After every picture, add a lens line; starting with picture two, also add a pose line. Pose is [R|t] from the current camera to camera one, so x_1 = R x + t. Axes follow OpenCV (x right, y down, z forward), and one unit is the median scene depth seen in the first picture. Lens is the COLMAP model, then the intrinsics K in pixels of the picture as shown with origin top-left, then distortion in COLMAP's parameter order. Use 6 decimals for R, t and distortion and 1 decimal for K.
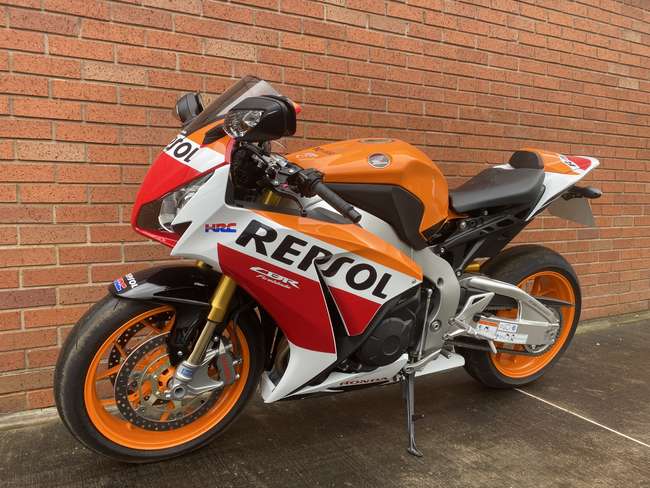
lens RADIAL K [[497.8, 0, 325.8], [0, 497.8, 243.7], [0, 0, 1]] dist [-0.007647, -0.001491]
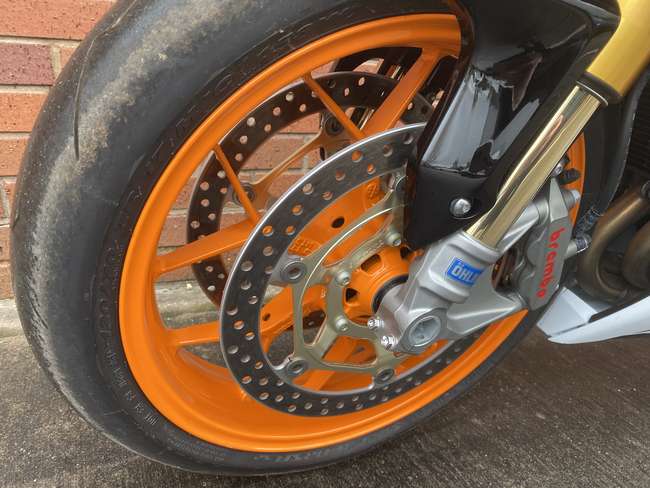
lens RADIAL K [[497.8, 0, 326.6], [0, 497.8, 245.6], [0, 0, 1]] dist [-0.007647, -0.001491]
pose [[0.995610, 0.075246, -0.055671, -0.343680], [-0.057866, 0.962291, 0.265795, 0.171215], [0.073572, -0.261407, 0.962421, 0.720419]]
